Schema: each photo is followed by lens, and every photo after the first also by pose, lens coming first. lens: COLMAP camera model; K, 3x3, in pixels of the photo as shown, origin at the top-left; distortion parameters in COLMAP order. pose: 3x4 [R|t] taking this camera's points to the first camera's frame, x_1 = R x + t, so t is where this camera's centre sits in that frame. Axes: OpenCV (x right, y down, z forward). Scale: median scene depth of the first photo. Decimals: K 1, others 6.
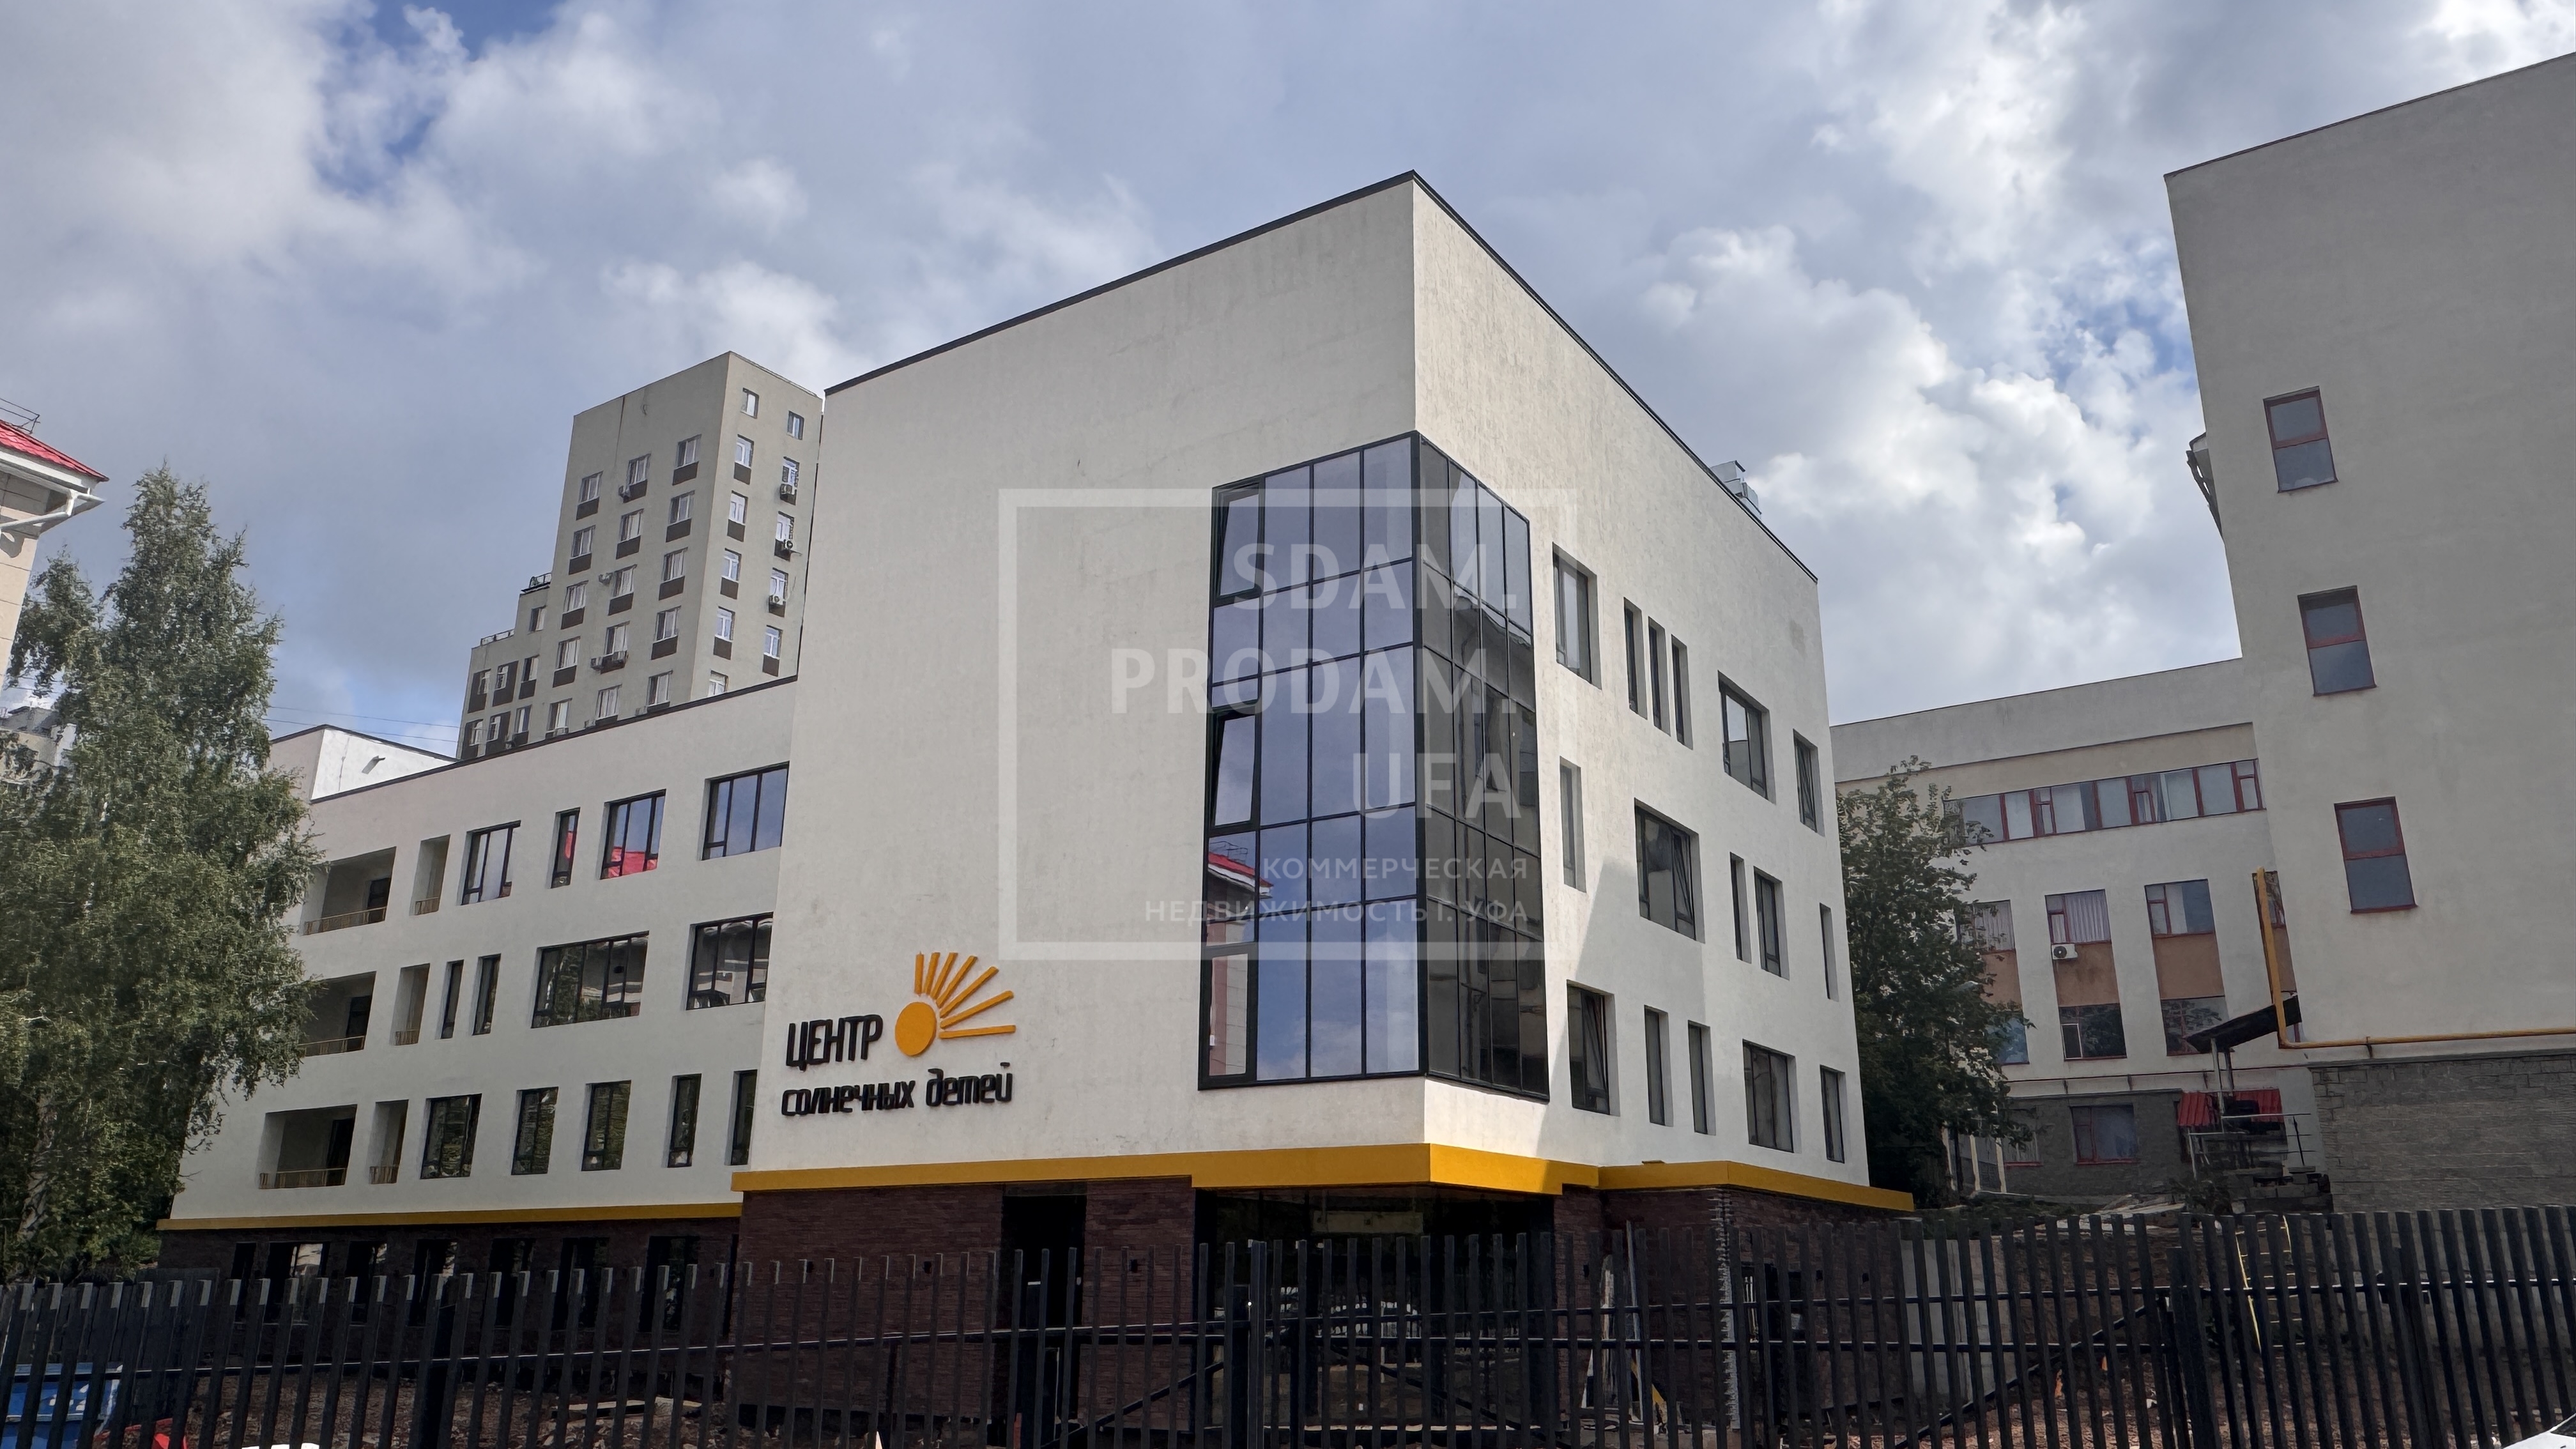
lens RADIAL K [[1793.3, 0, 1296.2], [0, 1793.3, 723.6], [0, 0, 1]] dist [-0.003748, 0.005370]
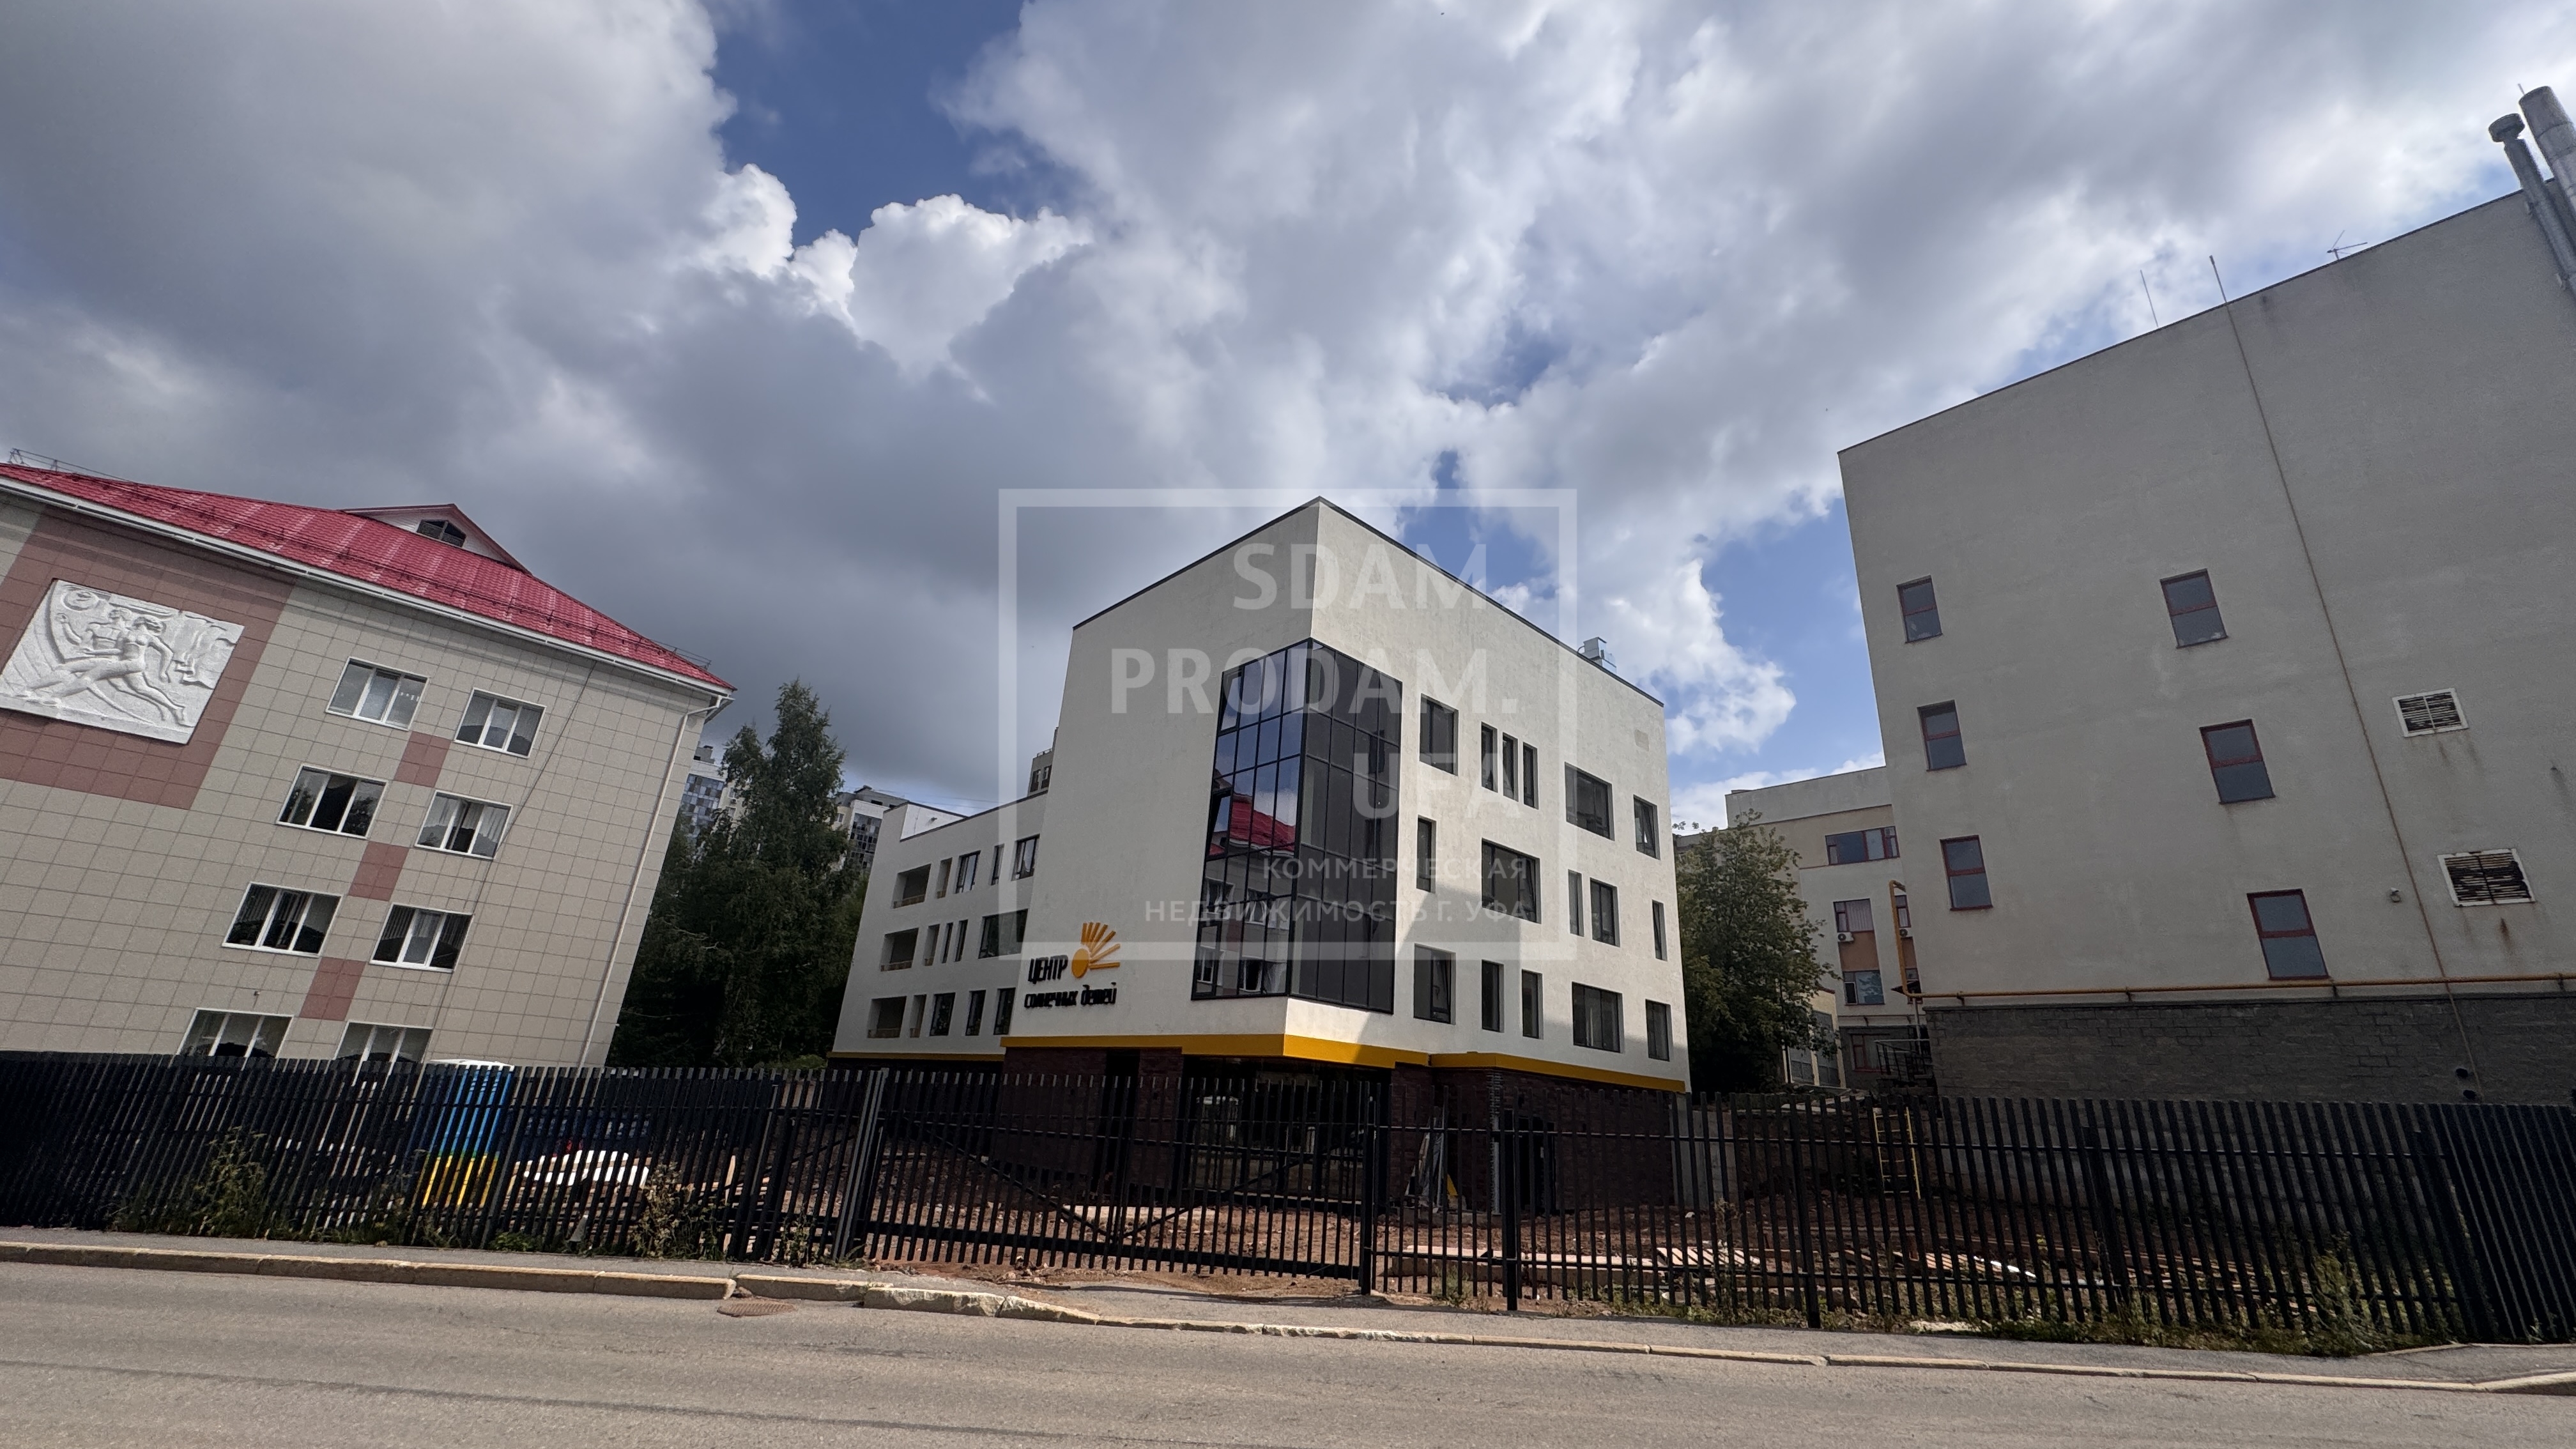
lens RADIAL K [[1022.6, 0, 1286.4], [0, 1022.6, 727.5], [0, 0, 1]] dist [-0.001046, 0.000201]
pose [[0.971046, -0.030068, -0.236993, 0.210192], [0.015241, 0.997824, -0.064148, -0.004126], [0.238406, 0.058679, 0.969391, -0.006028]]
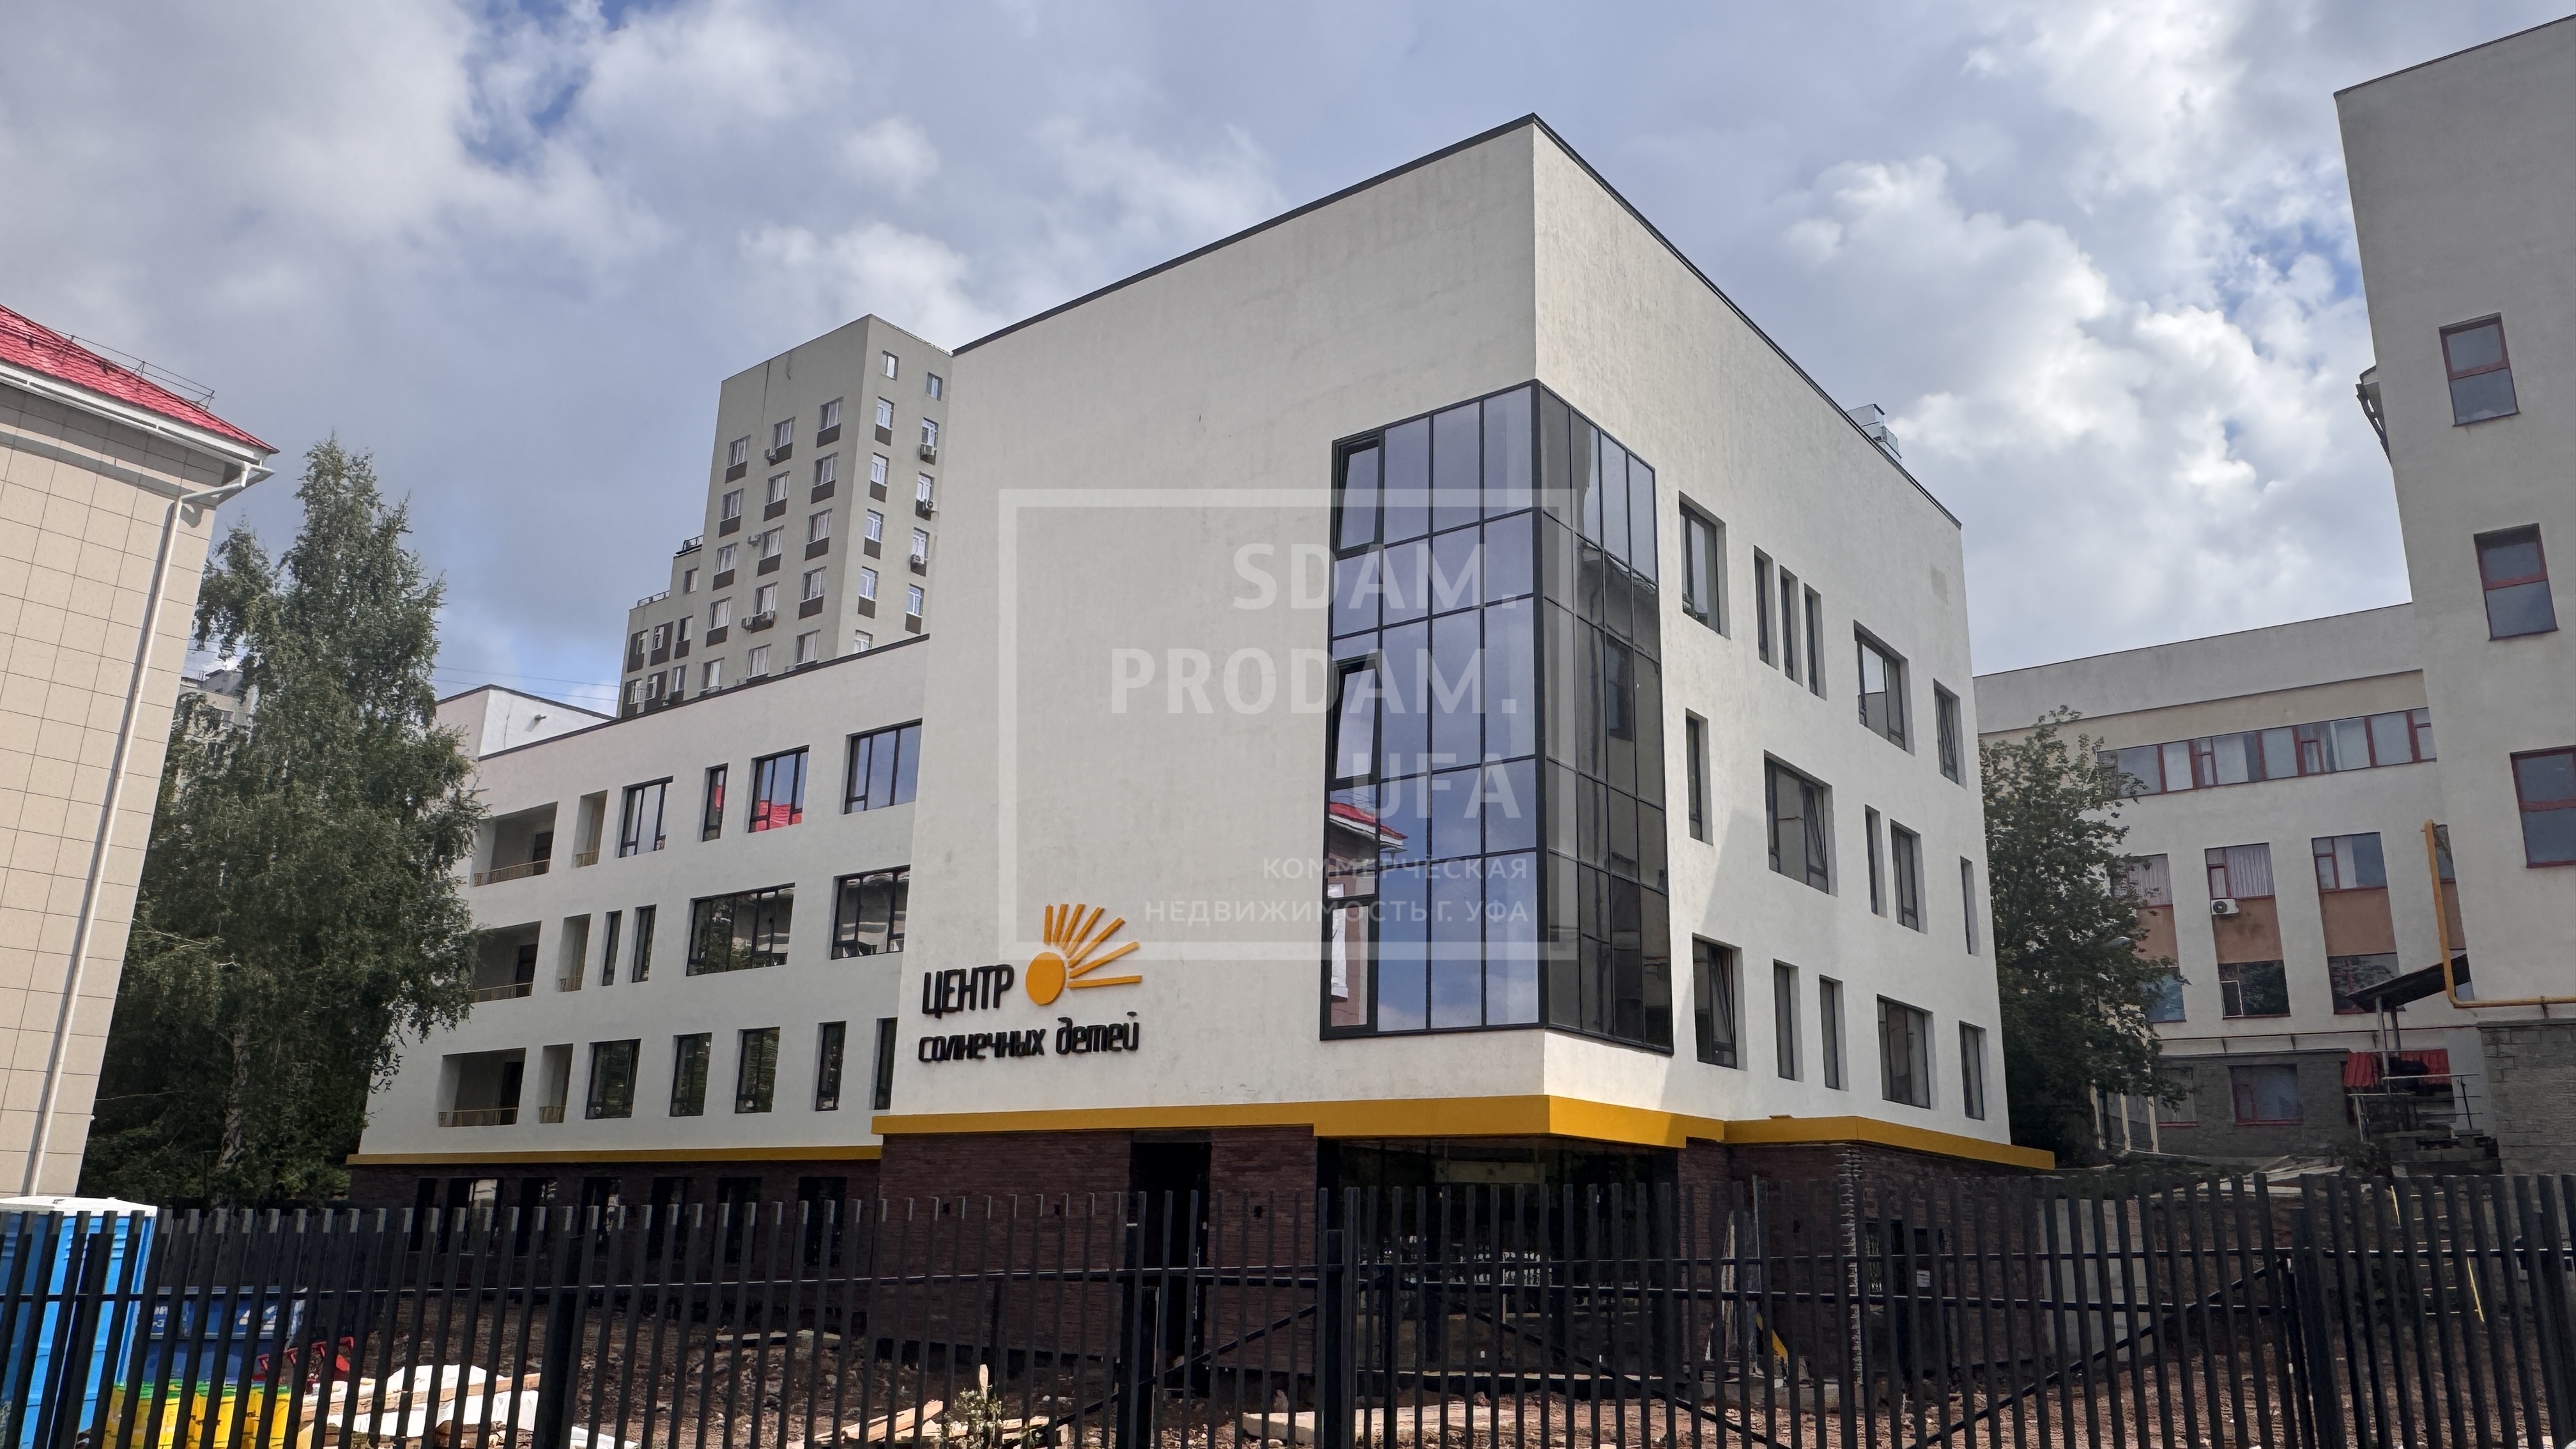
lens RADIAL K [[1793.2, 0, 1296.8], [0, 1793.2, 736.3], [0, 0, 1]] dist [-0.002261, 0.003215]
pose [[0.996956, -0.004686, -0.077823, 0.008267], [0.007221, 0.999451, 0.032327, 0.000418], [0.077628, -0.032791, 0.996443, -0.000736]]
